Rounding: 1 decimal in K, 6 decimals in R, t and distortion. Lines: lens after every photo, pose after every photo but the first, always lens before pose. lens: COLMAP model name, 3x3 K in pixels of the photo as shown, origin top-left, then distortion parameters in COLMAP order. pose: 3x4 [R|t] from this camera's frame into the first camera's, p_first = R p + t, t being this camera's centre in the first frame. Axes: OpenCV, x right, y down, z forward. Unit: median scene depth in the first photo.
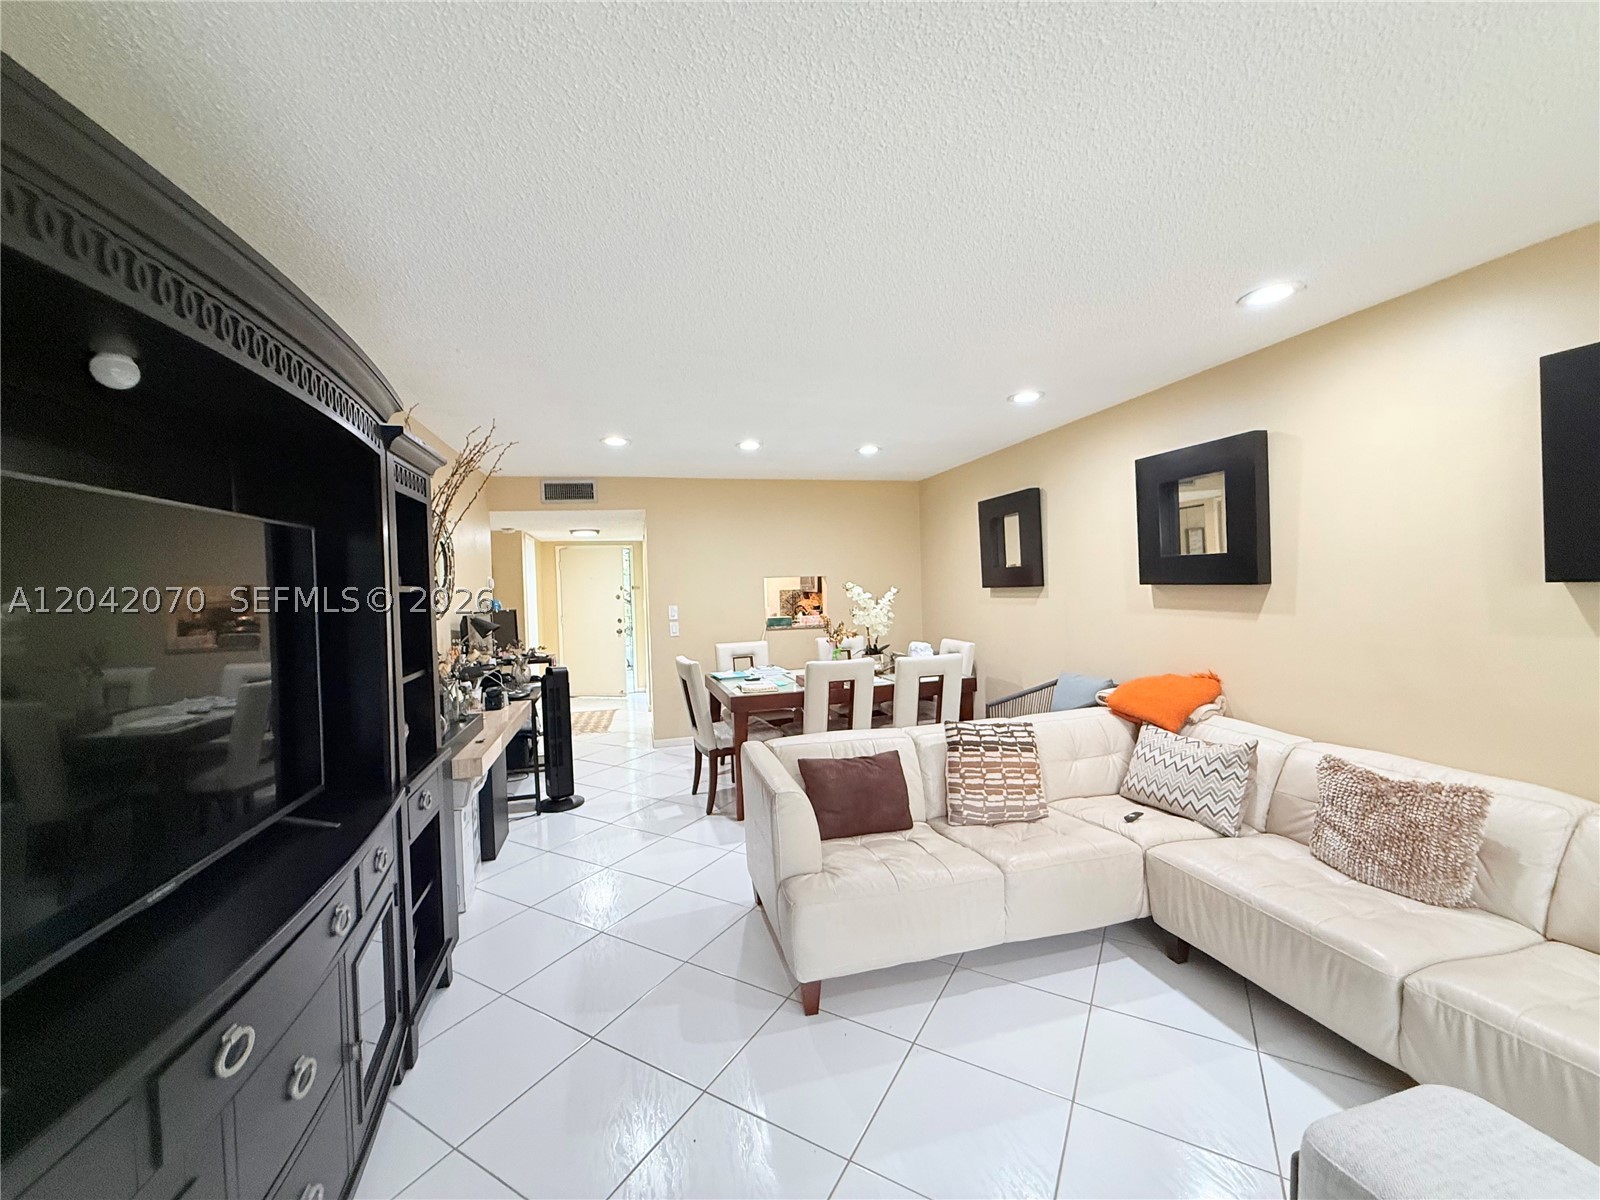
lens RADIAL K [[628.6, 0, 800.0], [0, 628.6, 600.0], [0, 0, 1]] dist [0.001152, 0.000000]
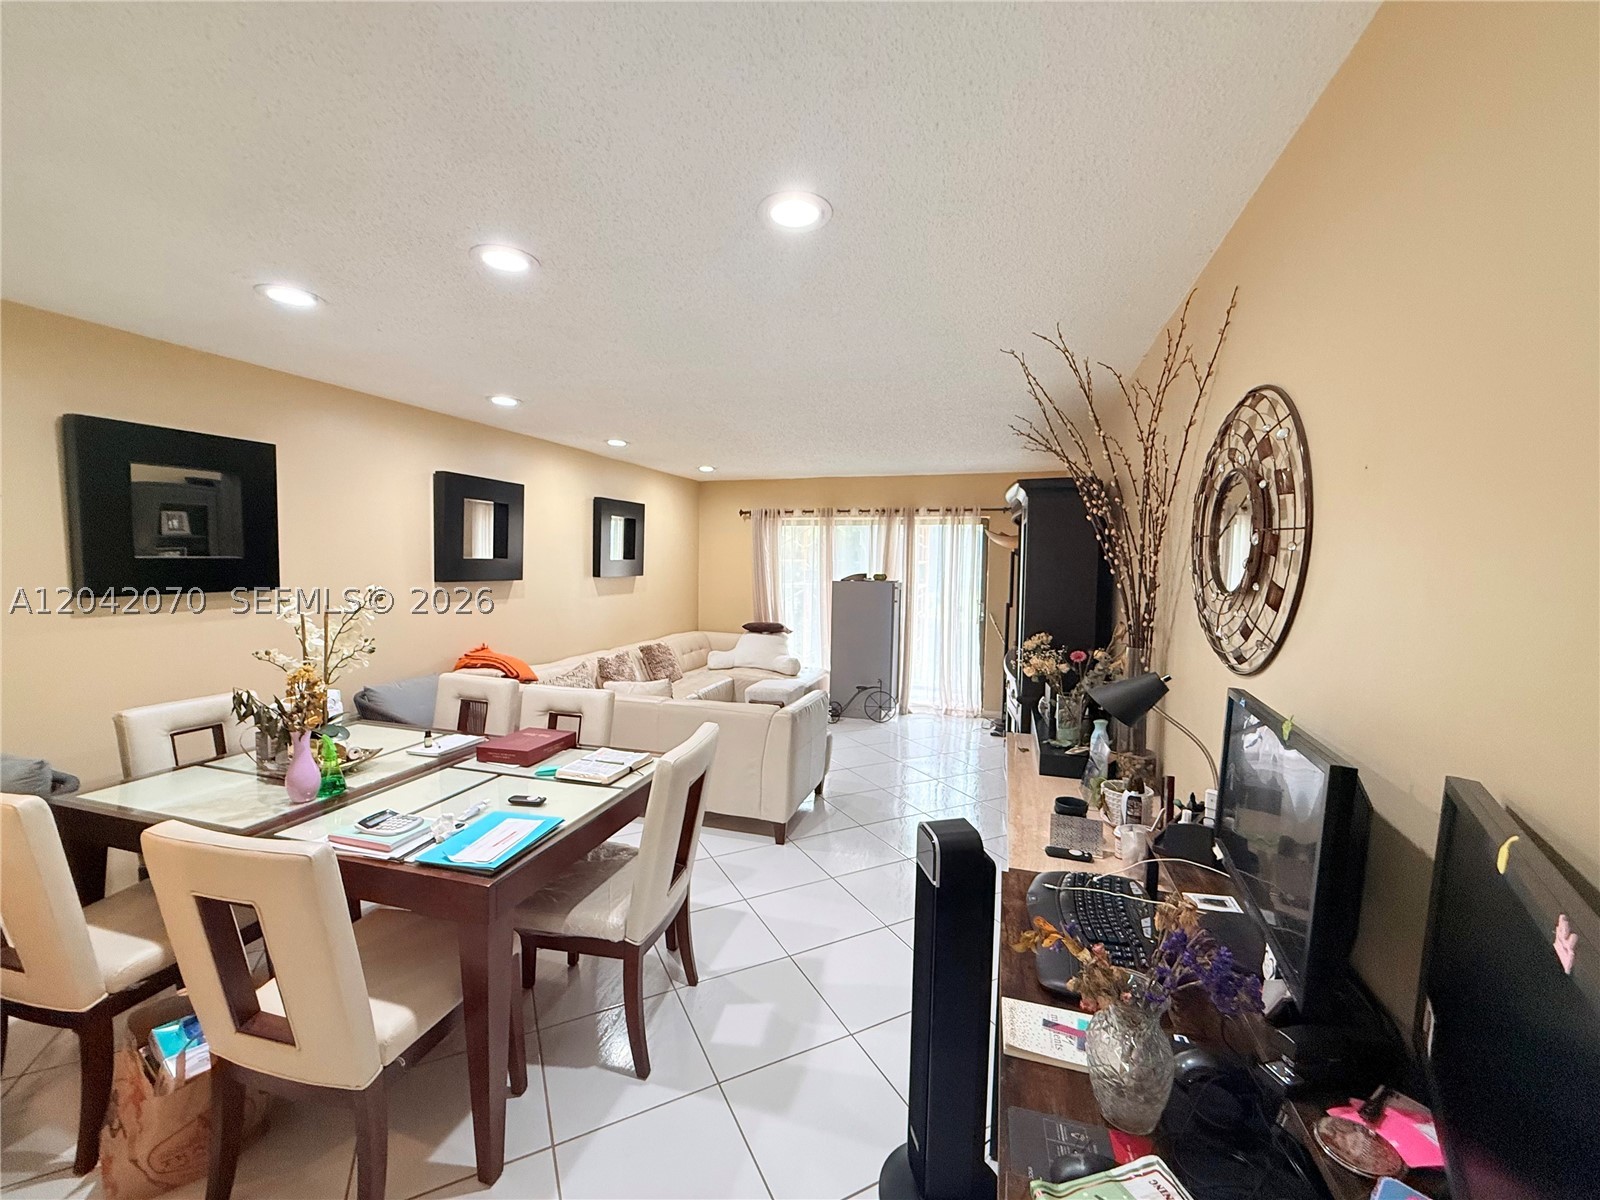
lens RADIAL K [[628.6, 0, 800.0], [0, 628.6, 600.0], [0, 0, 1]] dist [0.001152, 0.000000]
pose [[-0.834948, 0.017613, 0.550047, -0.590108], [0.053627, 0.997335, 0.049468, -0.011182], [-0.547710, 0.070800, -0.833667, 1.547981]]
